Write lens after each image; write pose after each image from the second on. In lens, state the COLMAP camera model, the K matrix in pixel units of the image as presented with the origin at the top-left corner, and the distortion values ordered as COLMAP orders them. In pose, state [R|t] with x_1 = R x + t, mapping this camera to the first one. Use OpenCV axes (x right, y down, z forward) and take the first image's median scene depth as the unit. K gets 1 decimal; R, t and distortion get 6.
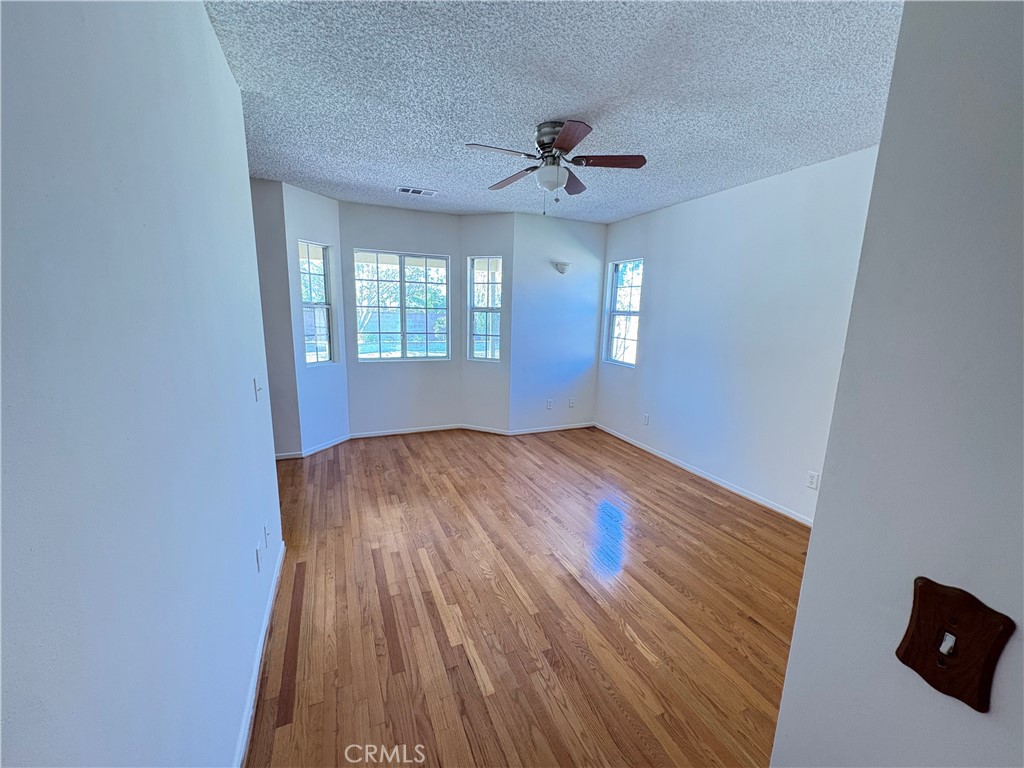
lens RADIAL K [[403.6, 0, 509.4], [0, 403.6, 379.7], [0, 0, 1]] dist [-0.002013, 0.000235]
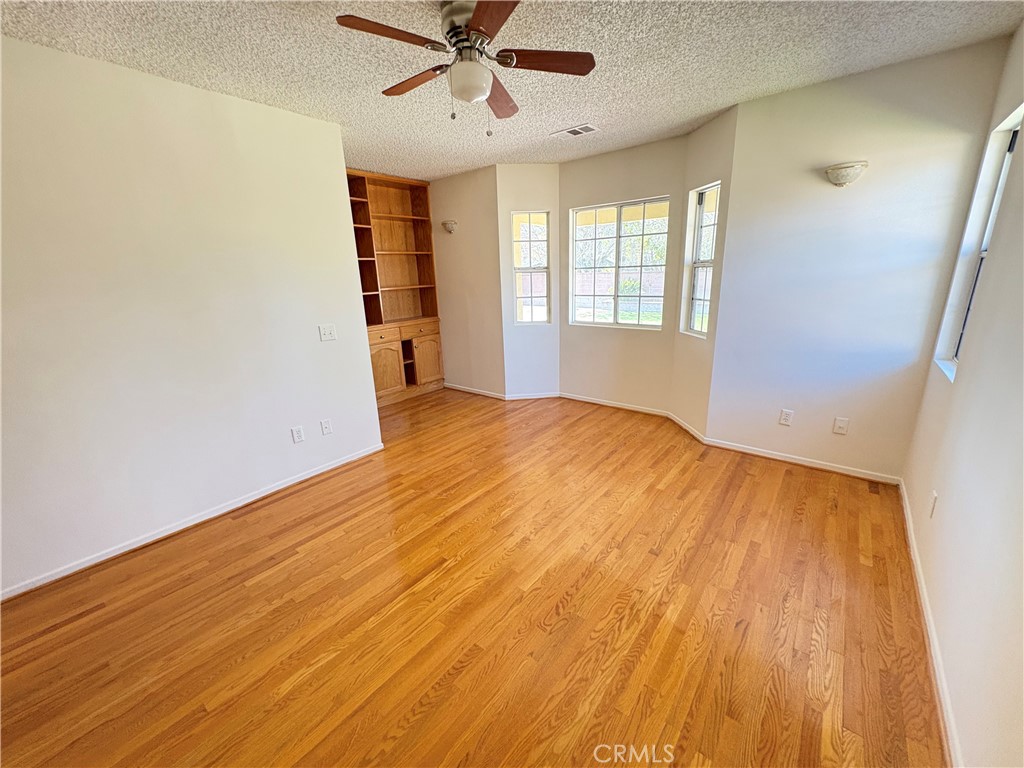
lens RADIAL K [[403.6, 0, 512.5], [0, 403.6, 380.2], [0, 0, 1]] dist [-0.002013, 0.000235]
pose [[0.471694, 0.189325, -0.861197, 0.481618], [-0.105820, 0.981773, 0.157872, -0.052798], [0.875389, 0.016664, 0.483131, 0.404454]]
